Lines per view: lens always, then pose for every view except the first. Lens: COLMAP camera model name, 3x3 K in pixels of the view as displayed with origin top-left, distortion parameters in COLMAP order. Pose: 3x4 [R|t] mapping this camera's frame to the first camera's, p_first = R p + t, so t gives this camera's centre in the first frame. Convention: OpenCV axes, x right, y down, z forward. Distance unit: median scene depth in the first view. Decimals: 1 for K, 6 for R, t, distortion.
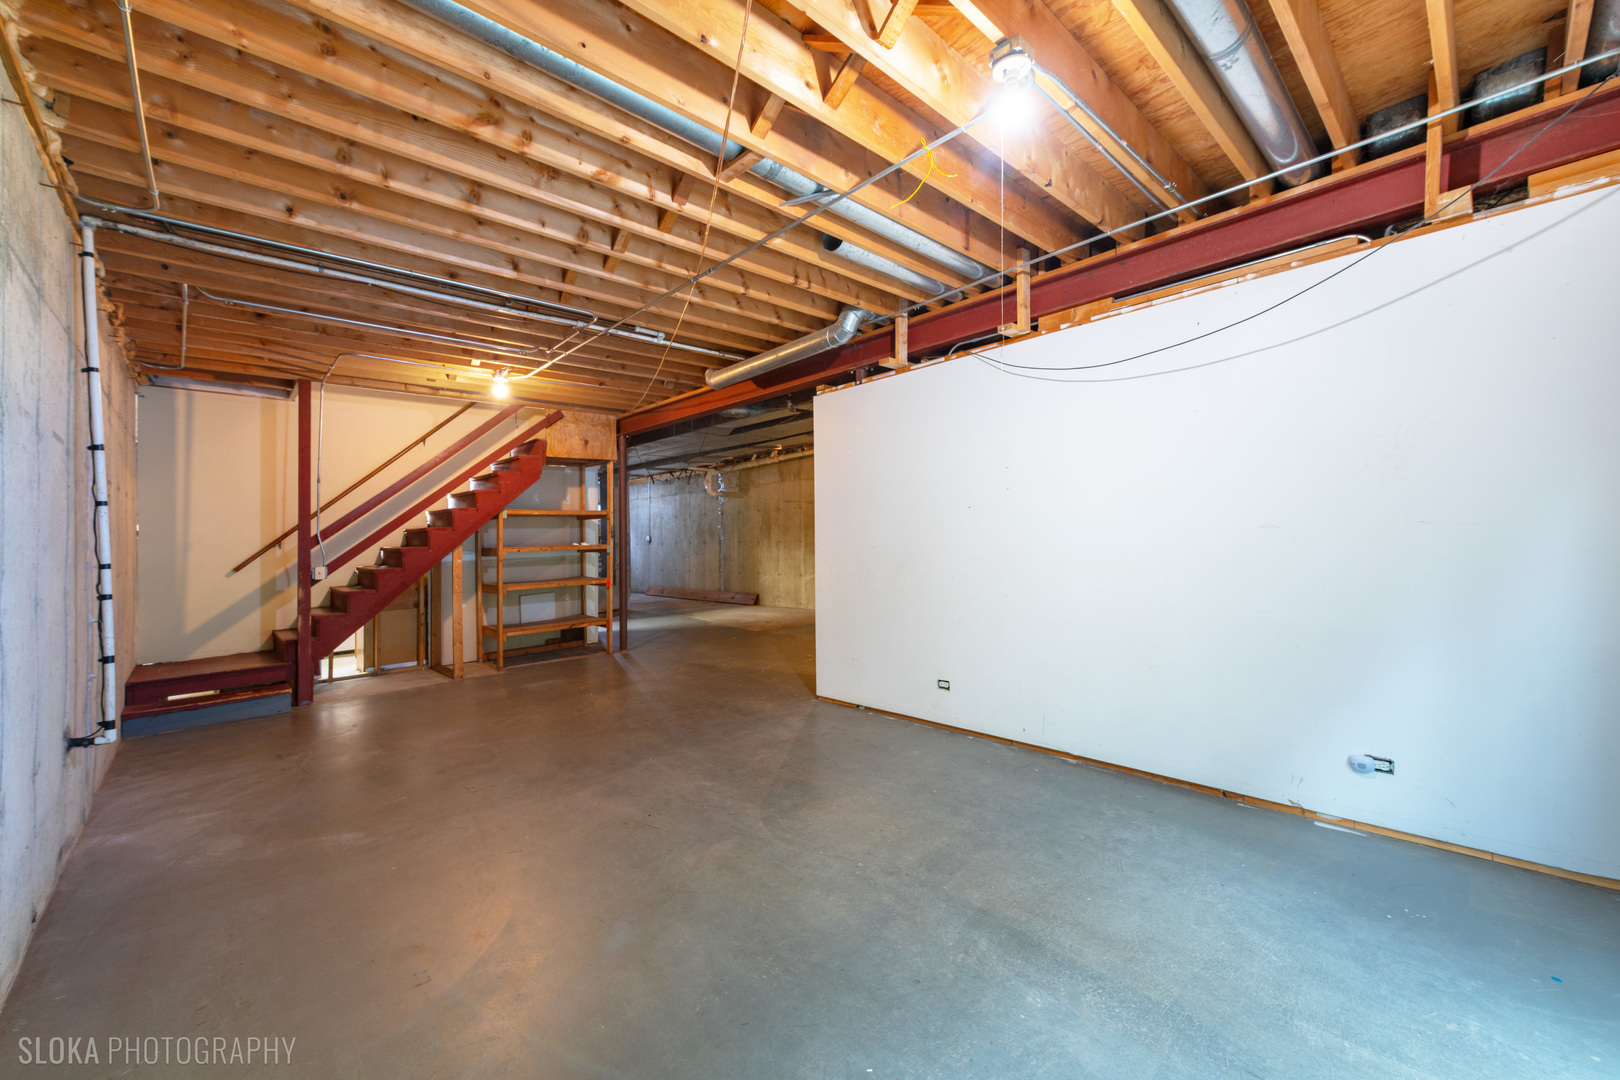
lens RADIAL K [[654.4, 0, 805.9], [0, 654.4, 545.0], [0, 0, 1]] dist [0.010762, -0.000181]
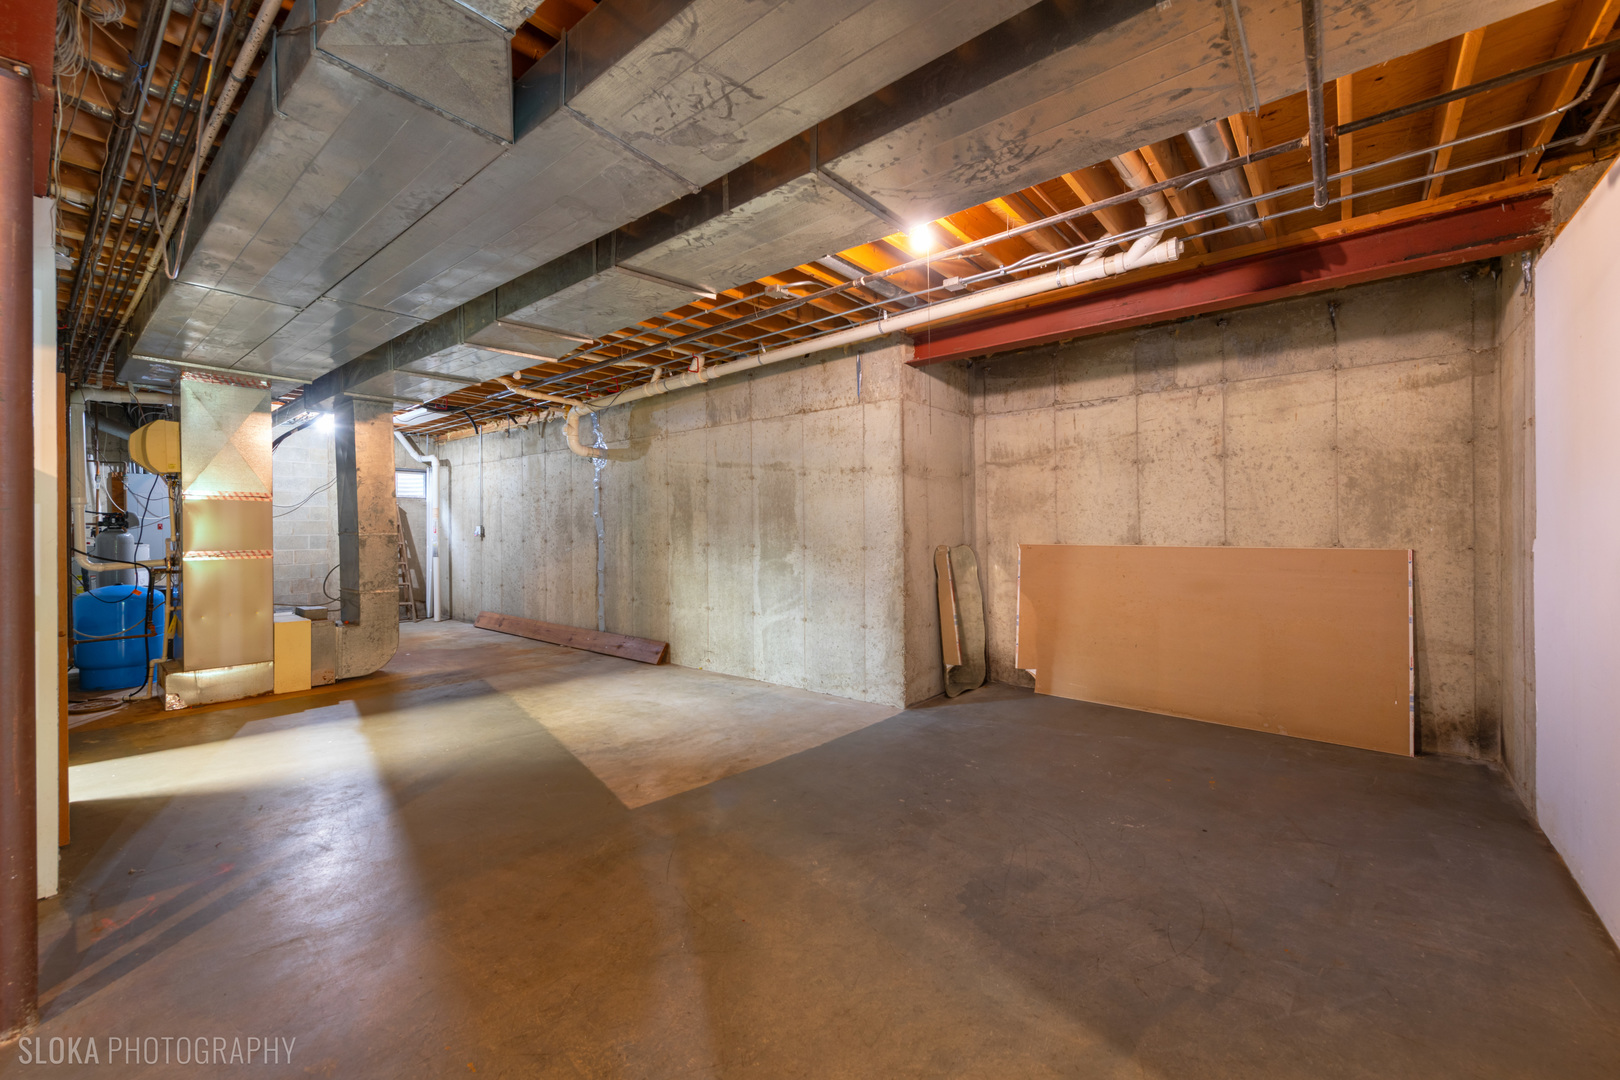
lens RADIAL K [[654.4, 0, 816.7], [0, 654.4, 536.3], [0, 0, 1]] dist [0.010762, -0.000181]
pose [[0.990455, -0.003699, 0.137790, -0.025329], [0.000872, 0.999788, 0.020570, -0.020019], [-0.137837, -0.020254, 0.990248, 0.444437]]
